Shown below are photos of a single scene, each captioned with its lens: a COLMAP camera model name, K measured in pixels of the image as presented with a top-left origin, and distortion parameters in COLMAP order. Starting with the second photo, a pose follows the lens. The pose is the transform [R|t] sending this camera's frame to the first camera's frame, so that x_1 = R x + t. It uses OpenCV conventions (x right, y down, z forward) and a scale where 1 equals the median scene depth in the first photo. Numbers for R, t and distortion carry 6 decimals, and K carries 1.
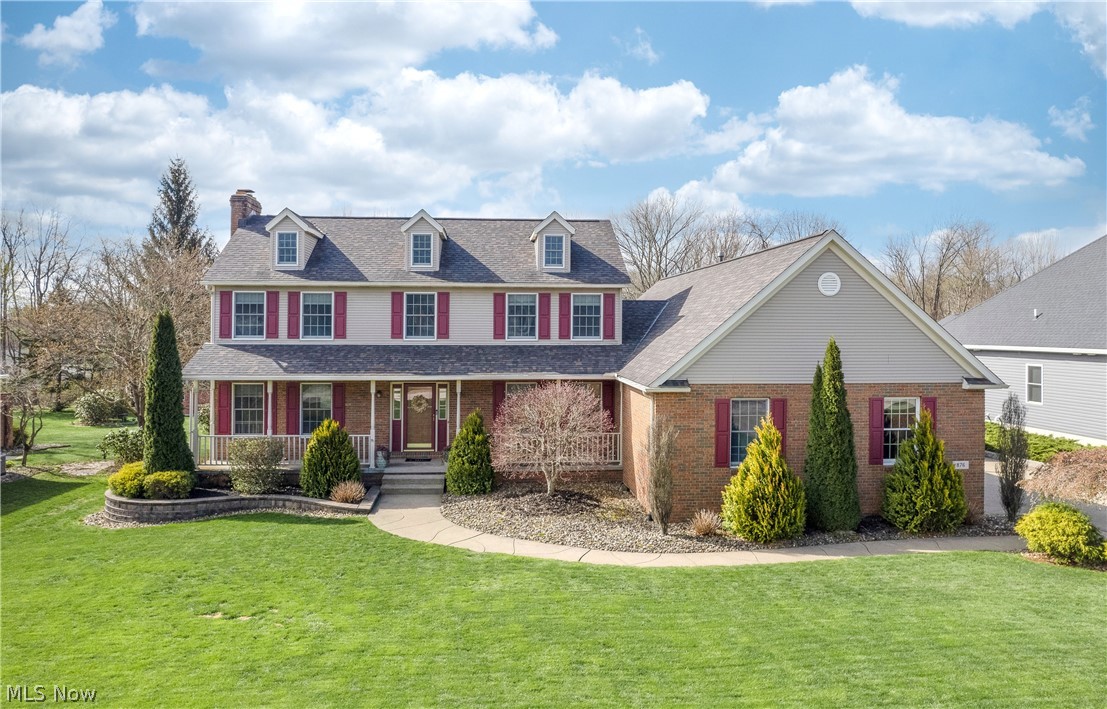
lens RADIAL K [[707.4, 0, 551.7], [0, 707.4, 314.8], [0, 0, 1]] dist [-0.000889, -0.087075]
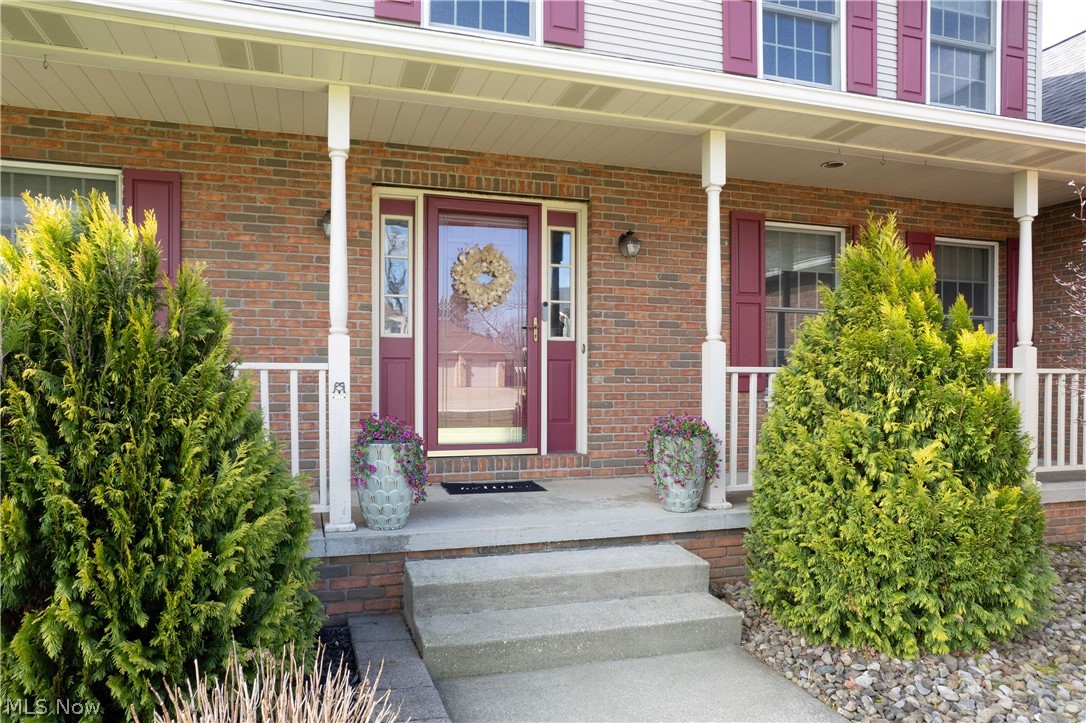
lens RADIAL K [[697.3, 0, 543.0], [0, 697.3, 361.5], [0, 0, 1]] dist [-0.004676, -0.000689]
pose [[0.975435, 0.001114, 0.220284, -0.241786], [-0.002504, 0.999979, 0.006033, 0.168775], [-0.220272, -0.006436, 0.975417, 0.799256]]
